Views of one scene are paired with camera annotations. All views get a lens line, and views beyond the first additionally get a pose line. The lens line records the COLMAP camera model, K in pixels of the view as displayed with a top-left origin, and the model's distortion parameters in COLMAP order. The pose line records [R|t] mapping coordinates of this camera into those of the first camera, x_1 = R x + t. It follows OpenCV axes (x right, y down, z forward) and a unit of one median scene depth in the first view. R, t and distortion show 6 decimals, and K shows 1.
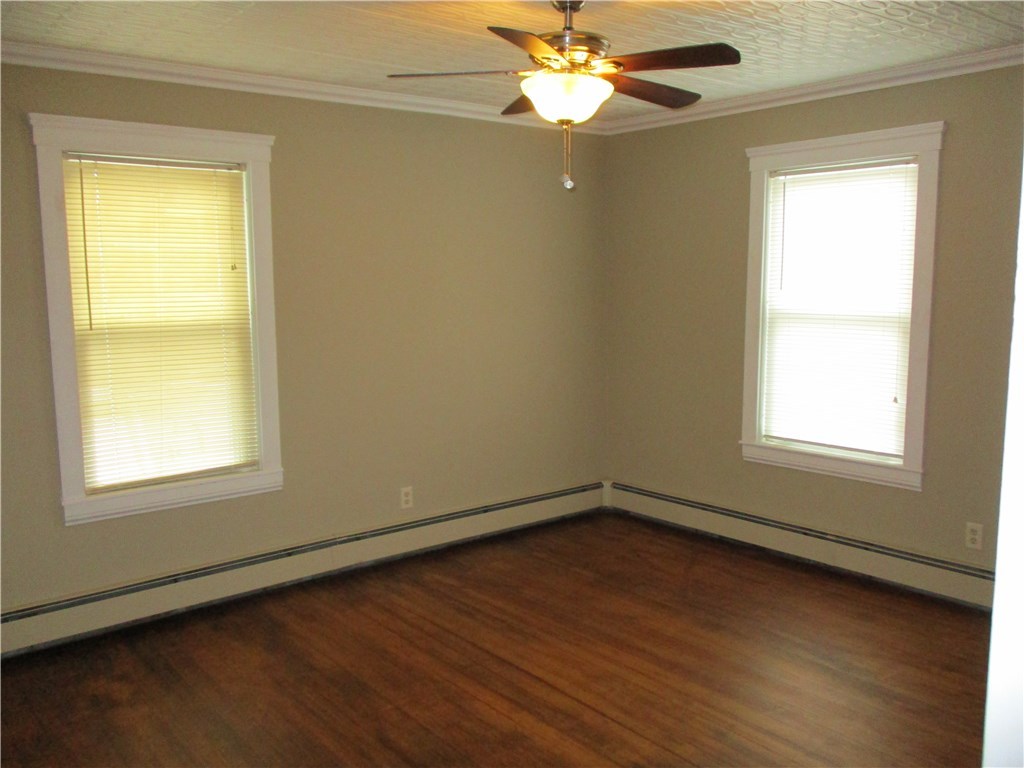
lens RADIAL K [[900.1, 0, 489.5], [0, 900.1, 388.8], [0, 0, 1]] dist [-0.005564, 0.034539]
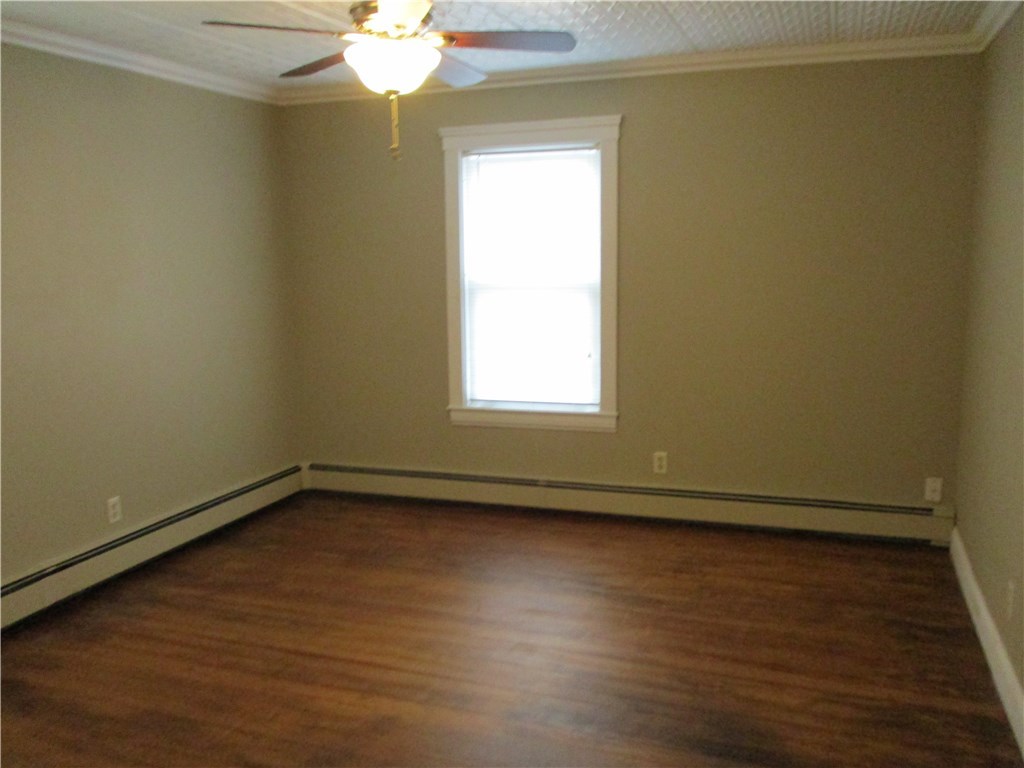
lens RADIAL K [[900.1, 0, 499.7], [0, 900.1, 403.6], [0, 0, 1]] dist [-0.005564, 0.034539]
pose [[0.855972, -0.100072, 0.507246, -0.236413], [0.079680, 0.994902, 0.061819, -0.007660], [-0.510846, -0.012498, 0.859581, 0.066050]]
